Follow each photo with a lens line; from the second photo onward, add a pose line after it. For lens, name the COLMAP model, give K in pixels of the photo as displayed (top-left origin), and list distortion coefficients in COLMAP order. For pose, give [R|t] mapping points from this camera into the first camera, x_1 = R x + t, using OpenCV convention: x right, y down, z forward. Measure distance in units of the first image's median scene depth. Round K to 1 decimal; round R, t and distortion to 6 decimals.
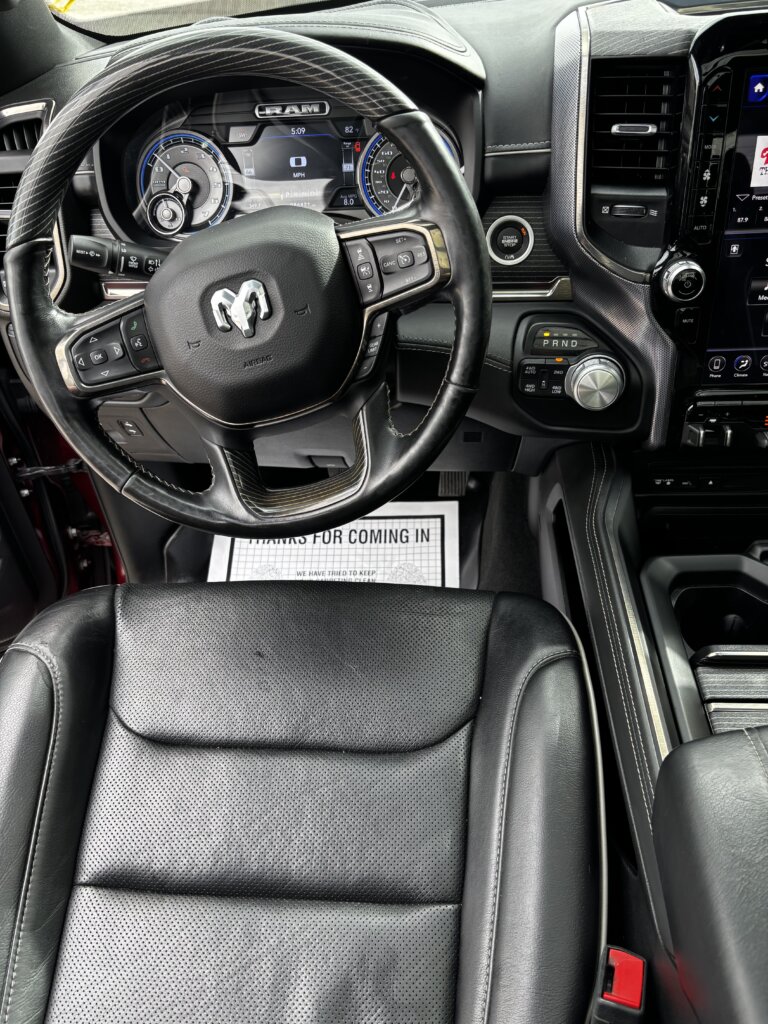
lens RADIAL K [[762.8, 0, 389.2], [0, 762.8, 511.9], [0, 0, 1]] dist [0.018478, -0.012485]
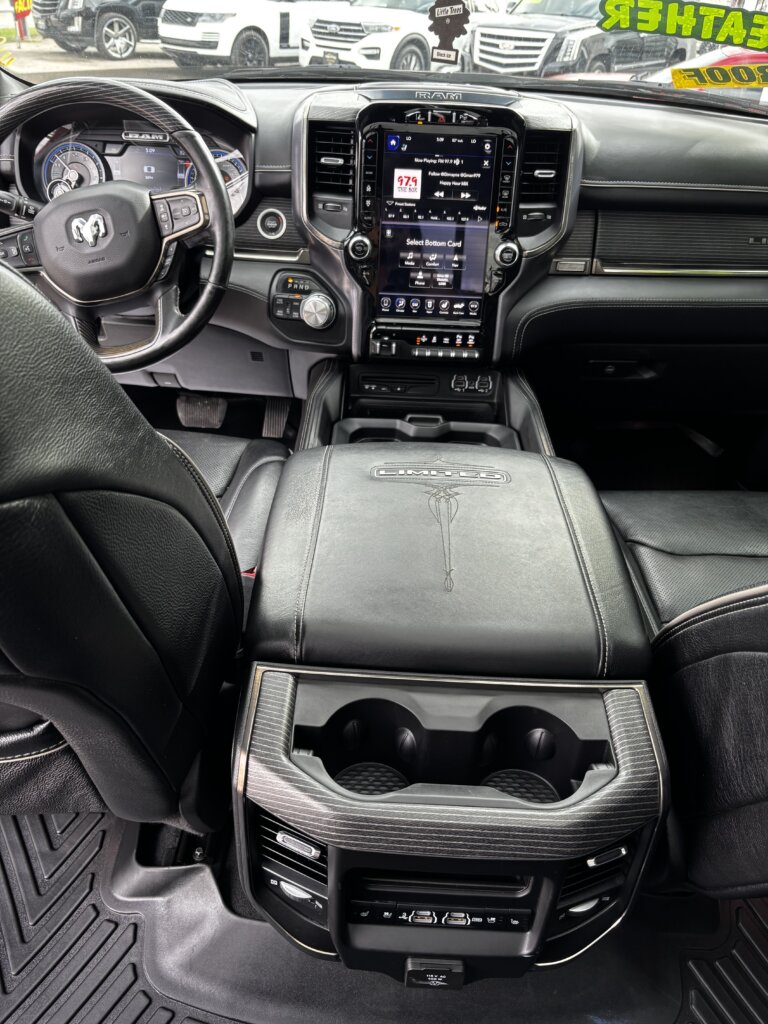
lens RADIAL K [[757.8, 0, 378.0], [0, 757.8, 514.3], [0, 0, 1]] dist [0.005191, 0.005004]
pose [[0.994468, 0.061512, 0.085150, 0.303425], [-0.052788, 0.993469, -0.101159, 0.444876], [-0.090816, 0.096105, 0.991220, -0.612261]]
